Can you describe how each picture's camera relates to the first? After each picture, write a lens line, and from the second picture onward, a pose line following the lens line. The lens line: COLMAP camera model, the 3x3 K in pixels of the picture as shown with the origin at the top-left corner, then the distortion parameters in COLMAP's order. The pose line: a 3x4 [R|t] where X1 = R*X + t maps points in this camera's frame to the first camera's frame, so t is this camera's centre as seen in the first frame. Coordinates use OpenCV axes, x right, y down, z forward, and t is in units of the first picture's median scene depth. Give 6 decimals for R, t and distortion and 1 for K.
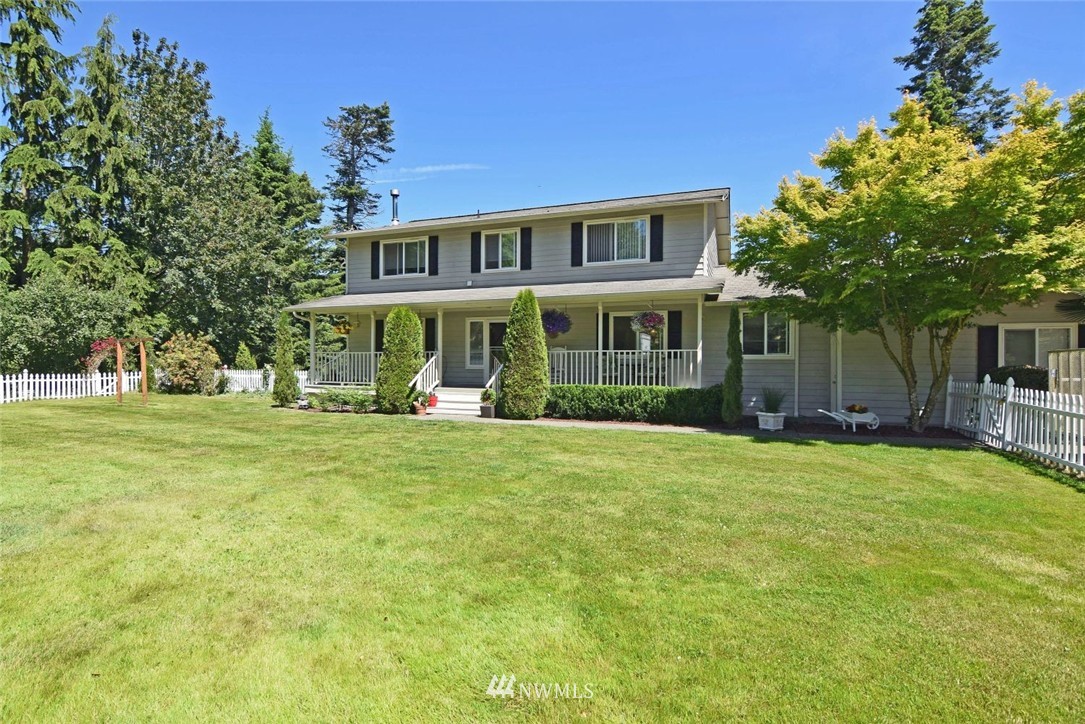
lens RADIAL K [[503.2, 0, 542.5], [0, 503.2, 362.0], [0, 0, 1]] dist [-0.005150, -0.000475]
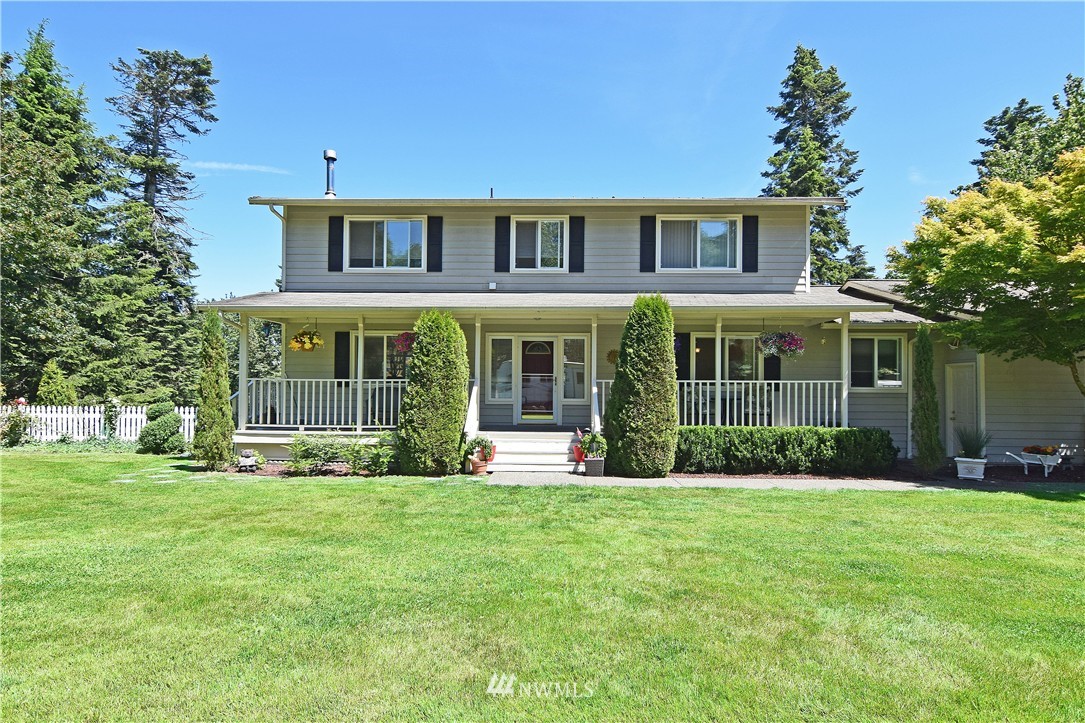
lens RADIAL K [[534.7, 0, 540.1], [0, 534.7, 381.0], [0, 0, 1]] dist [0.015656, -0.010467]
pose [[0.948515, 0.009820, 0.316581, -0.324256], [-0.003135, 0.999761, -0.021619, -0.002869], [-0.316717, 0.019513, 0.948319, 0.250665]]
